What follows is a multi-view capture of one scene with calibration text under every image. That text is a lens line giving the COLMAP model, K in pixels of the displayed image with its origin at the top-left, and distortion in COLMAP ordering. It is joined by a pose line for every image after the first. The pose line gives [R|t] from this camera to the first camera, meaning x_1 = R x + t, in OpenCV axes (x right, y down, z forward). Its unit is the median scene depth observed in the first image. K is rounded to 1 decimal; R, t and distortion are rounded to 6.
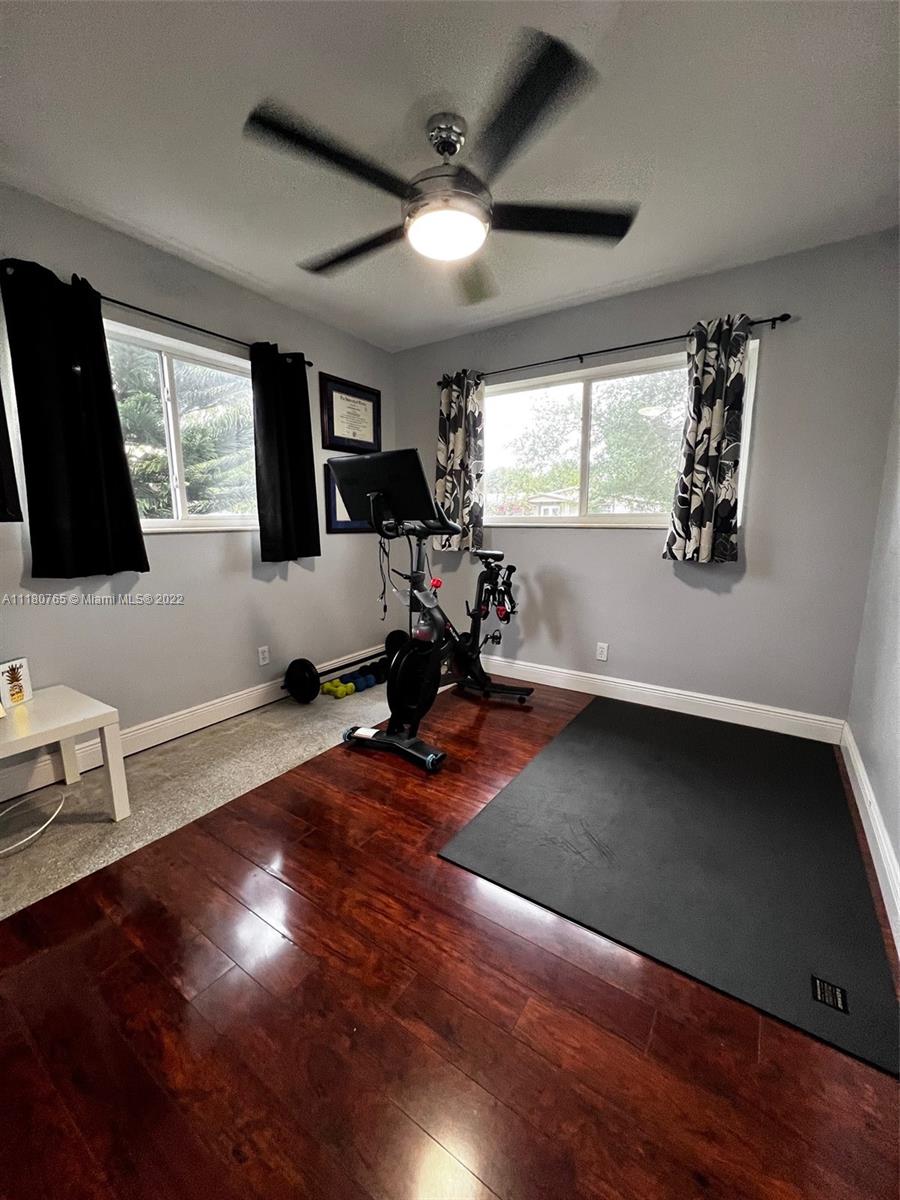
lens RADIAL K [[477.3, 0, 454.4], [0, 477.3, 601.4], [0, 0, 1]] dist [0.003134, 0.000055]
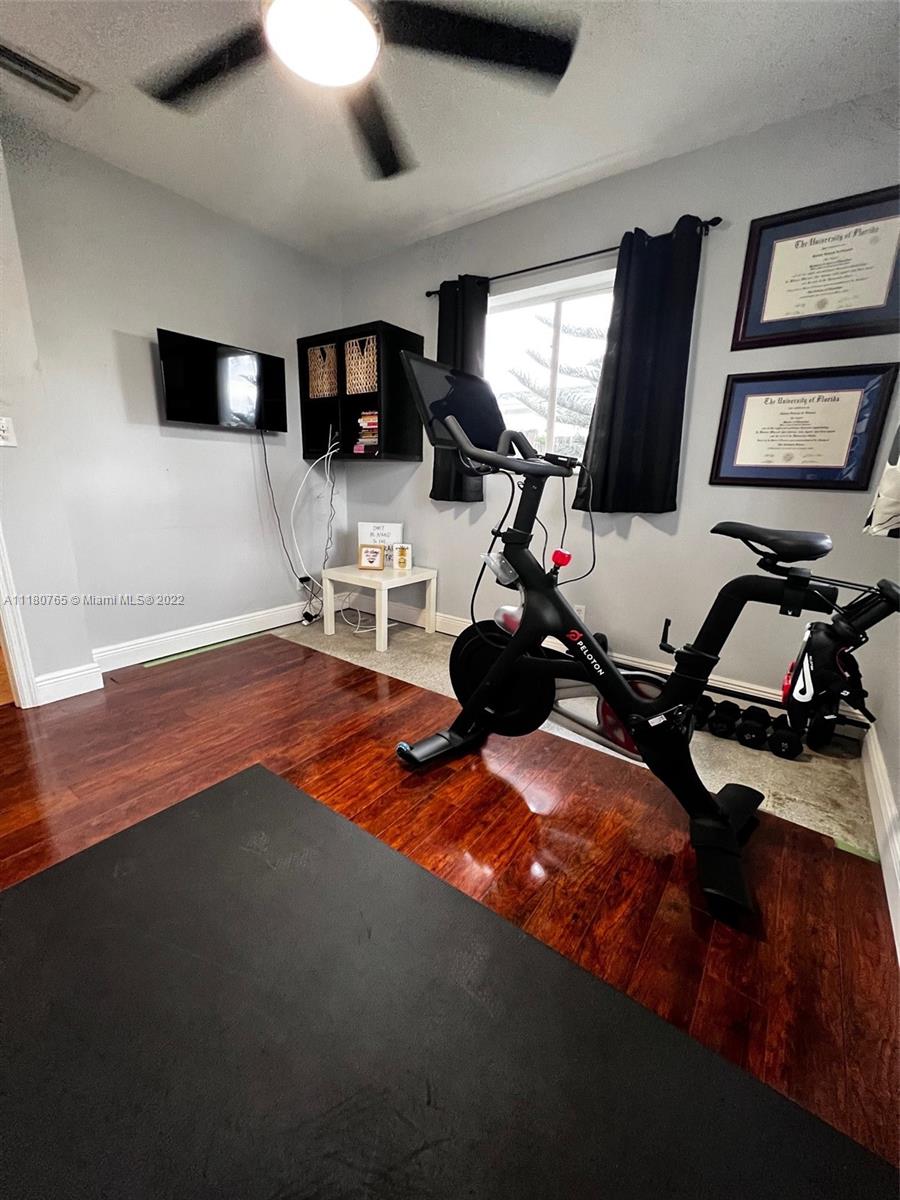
lens RADIAL K [[477.3, 0, 453.7], [0, 477.3, 600.2], [0, 0, 1]] dist [0.003134, 0.000055]
pose [[-0.041623, 0.247884, -0.967895, 0.509687], [-0.202366, 0.946565, 0.251124, -0.097445], [0.978425, 0.206322, 0.010764, 0.782076]]
